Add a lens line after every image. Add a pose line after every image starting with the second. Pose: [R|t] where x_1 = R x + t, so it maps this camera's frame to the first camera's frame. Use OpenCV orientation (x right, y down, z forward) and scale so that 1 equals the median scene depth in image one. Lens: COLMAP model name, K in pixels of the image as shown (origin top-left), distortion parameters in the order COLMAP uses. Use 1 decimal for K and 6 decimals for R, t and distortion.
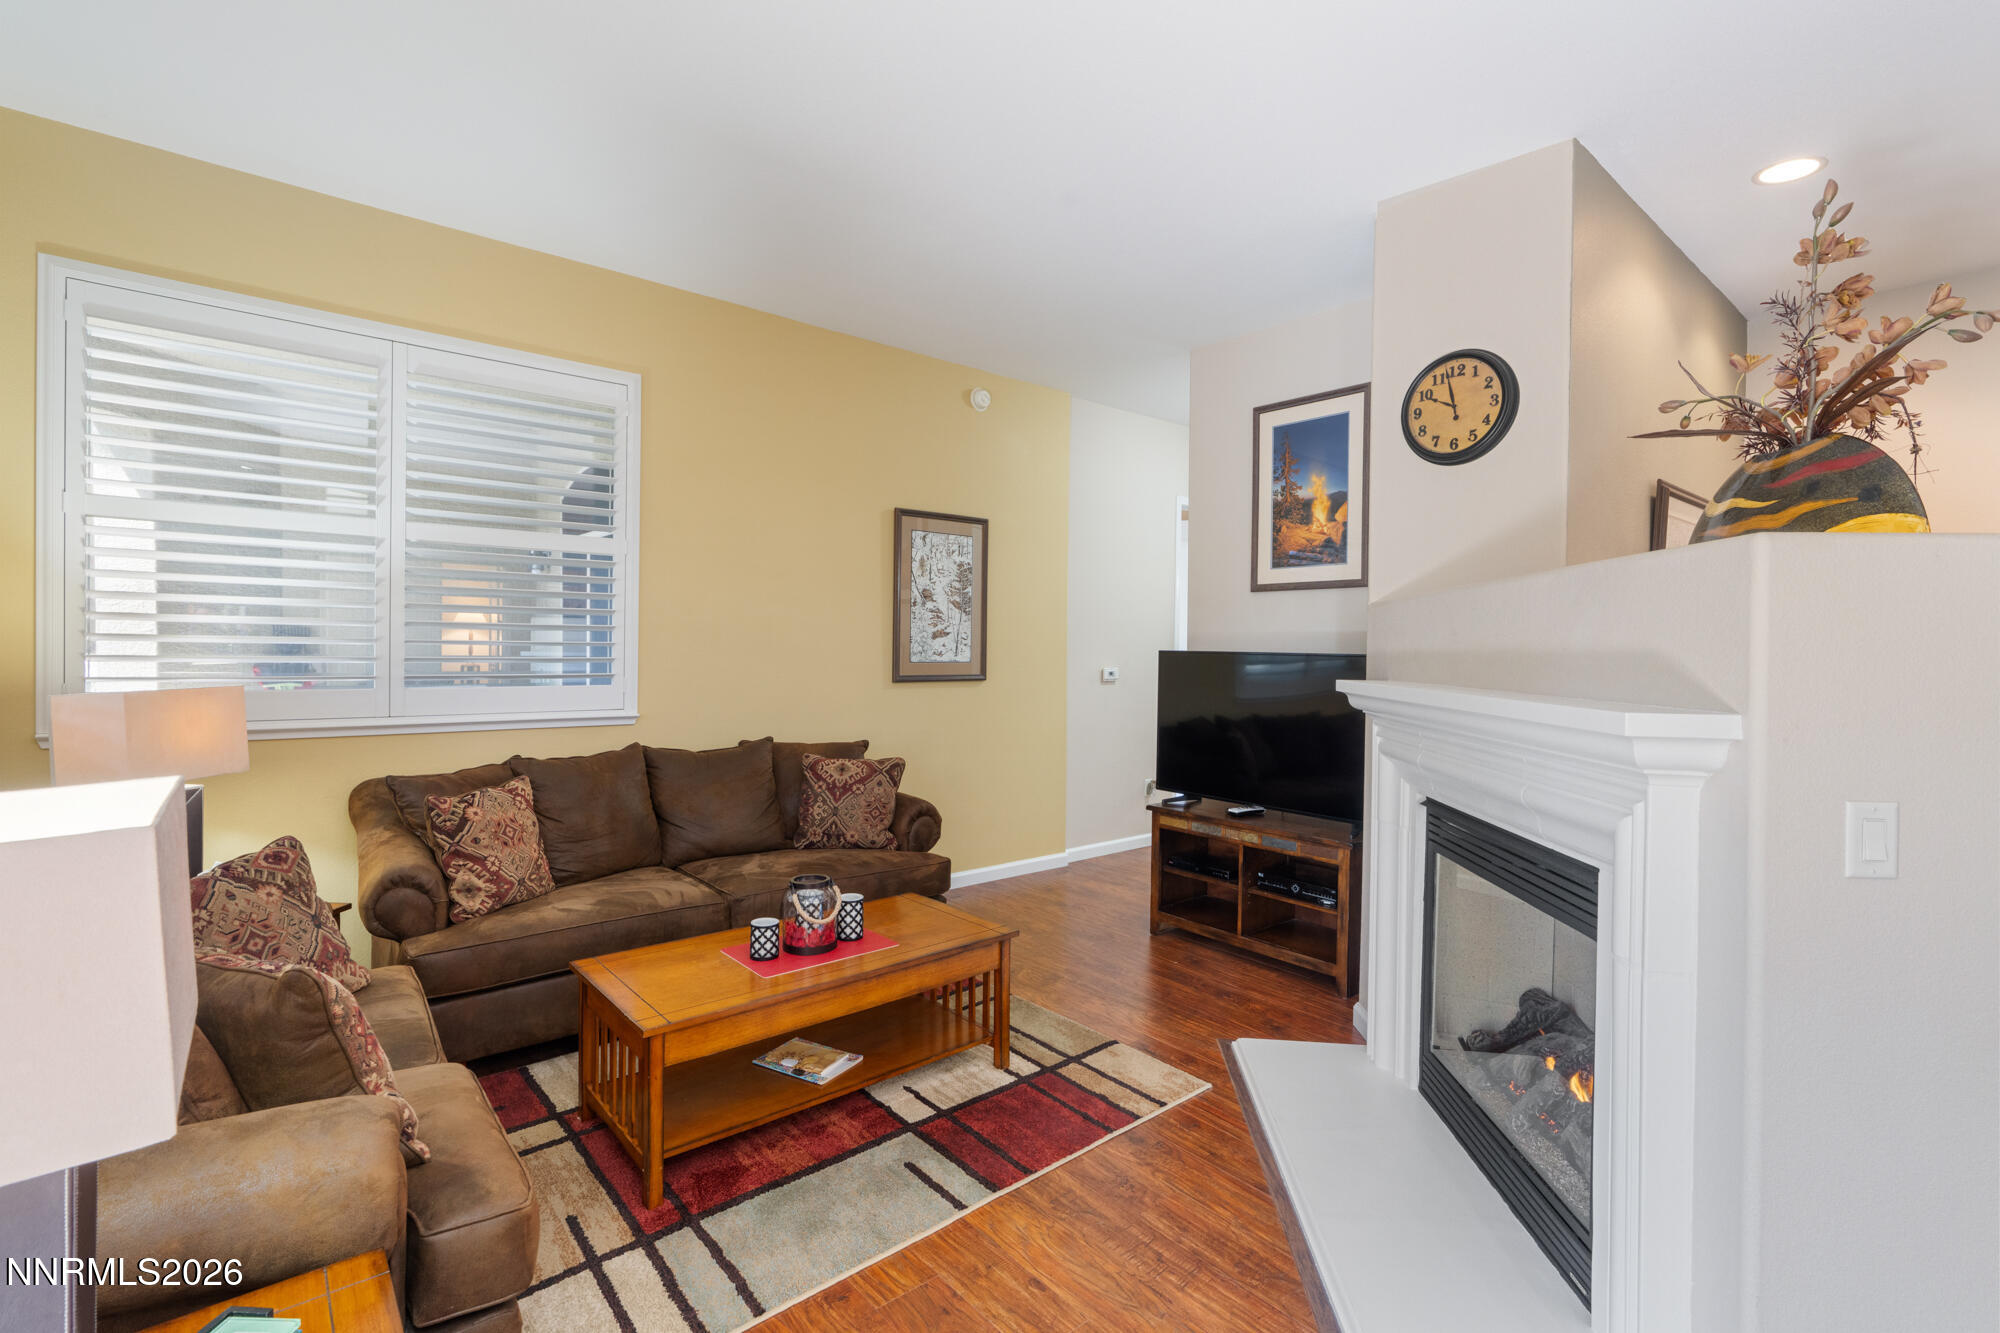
lens RADIAL K [[898.1, 0, 954.4], [0, 898.1, 657.9], [0, 0, 1]] dist [-0.004342, 0.002405]
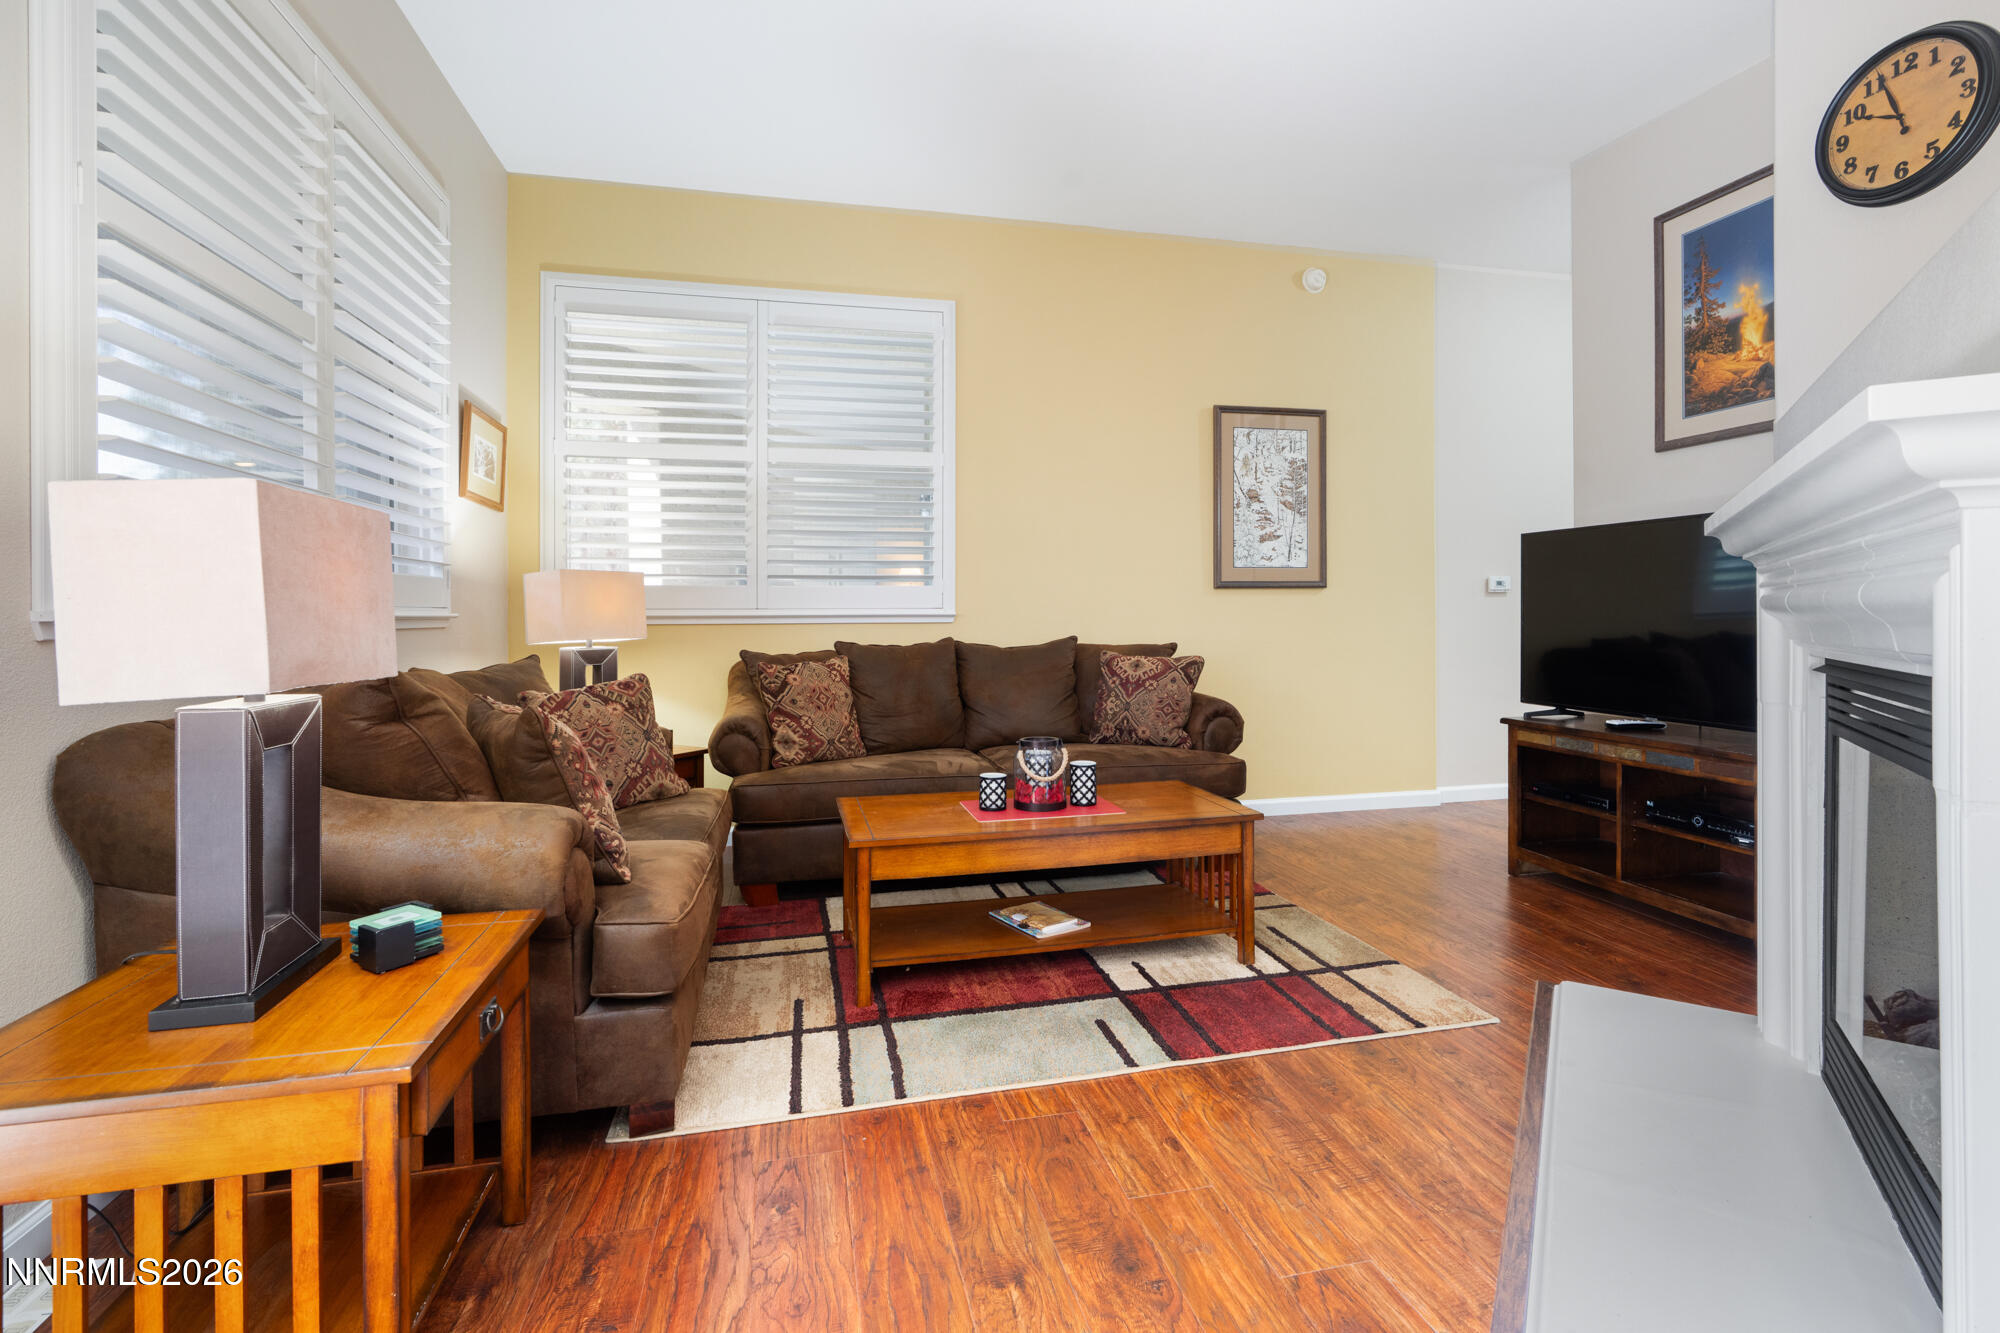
lens RADIAL K [[898.1, 0, 969.8], [0, 898.1, 611.3], [0, 0, 1]] dist [-0.004342, 0.002405]
pose [[0.893385, -0.010666, -0.449166, 0.206650], [0.003219, 0.999844, -0.017341, 0.108533], [0.449281, 0.014047, 0.893280, 0.051220]]
